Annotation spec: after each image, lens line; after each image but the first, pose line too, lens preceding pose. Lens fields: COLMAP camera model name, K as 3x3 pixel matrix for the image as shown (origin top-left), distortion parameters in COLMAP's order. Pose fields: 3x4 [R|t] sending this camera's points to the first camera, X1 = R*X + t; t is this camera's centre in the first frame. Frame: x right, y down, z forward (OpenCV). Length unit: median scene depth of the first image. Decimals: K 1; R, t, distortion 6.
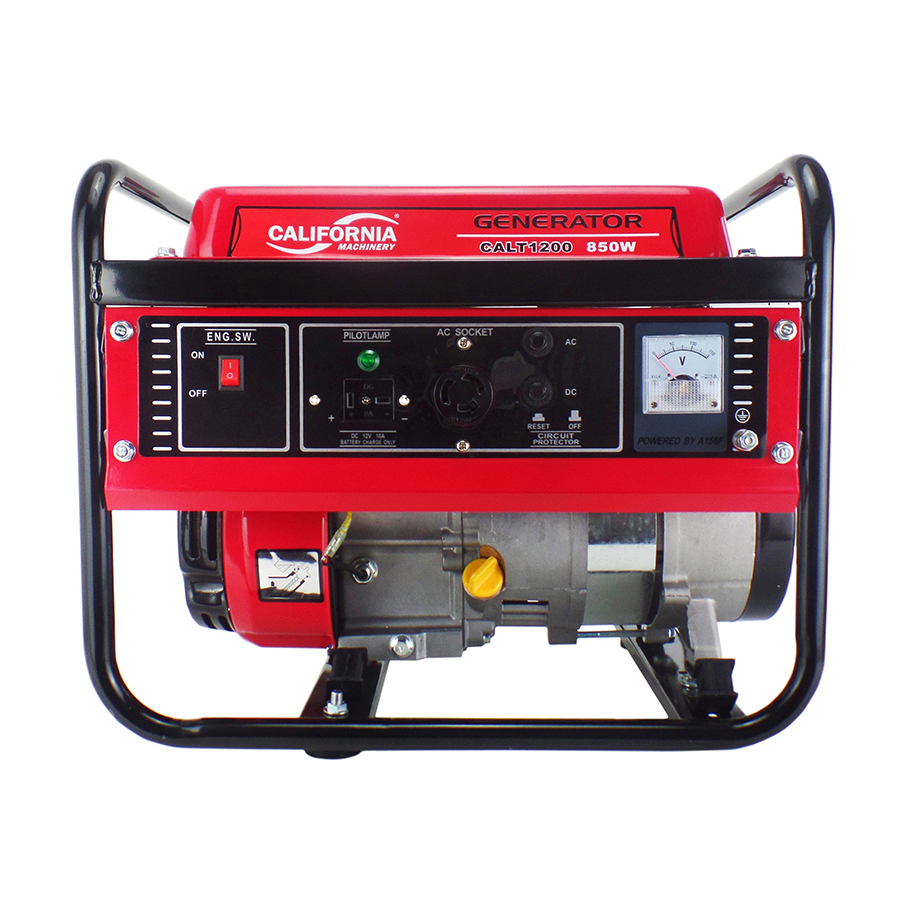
lens RADIAL K [[1156.9, 0, 454.3], [0, 1156.9, 484.8], [0, 0, 1]] dist [0.014419, -0.064158]
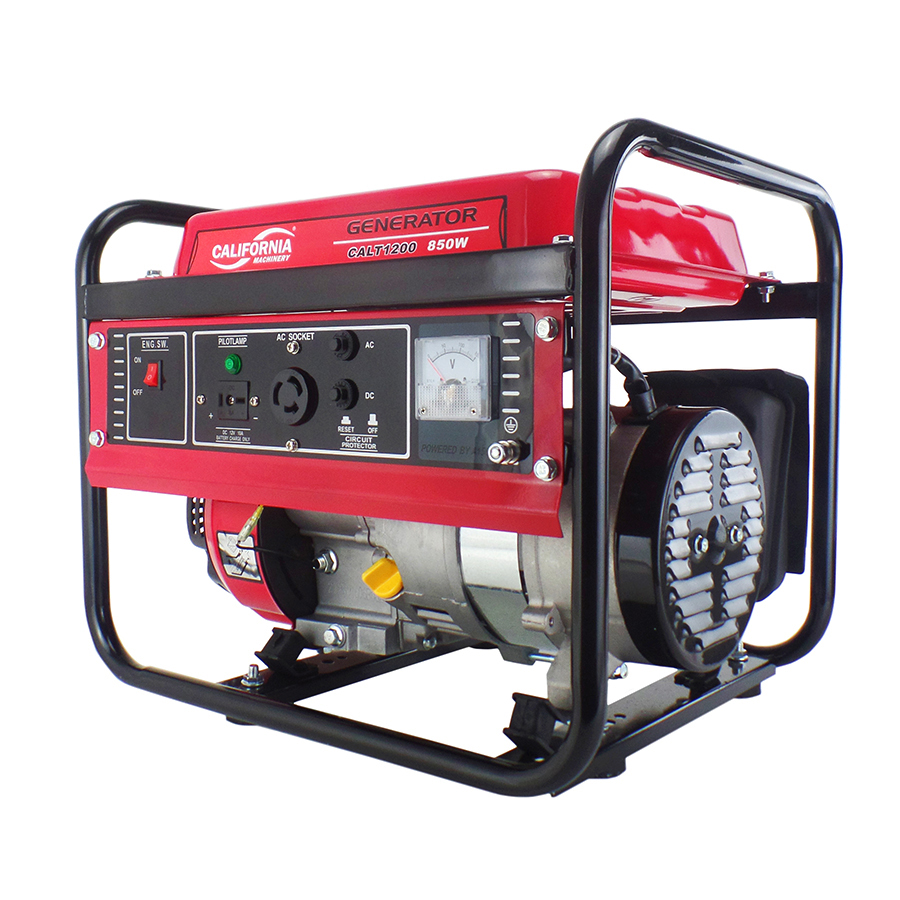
lens RADIAL K [[1156.9, 0, 454.3], [0, 1156.9, 484.8], [0, 0, 1]] dist [0.014419, -0.064158]
pose [[0.781477, 0.062424, -0.620804, 0.771977], [-0.061289, 0.997851, 0.023186, -0.031428], [0.620917, 0.019929, 0.783623, 0.270850]]
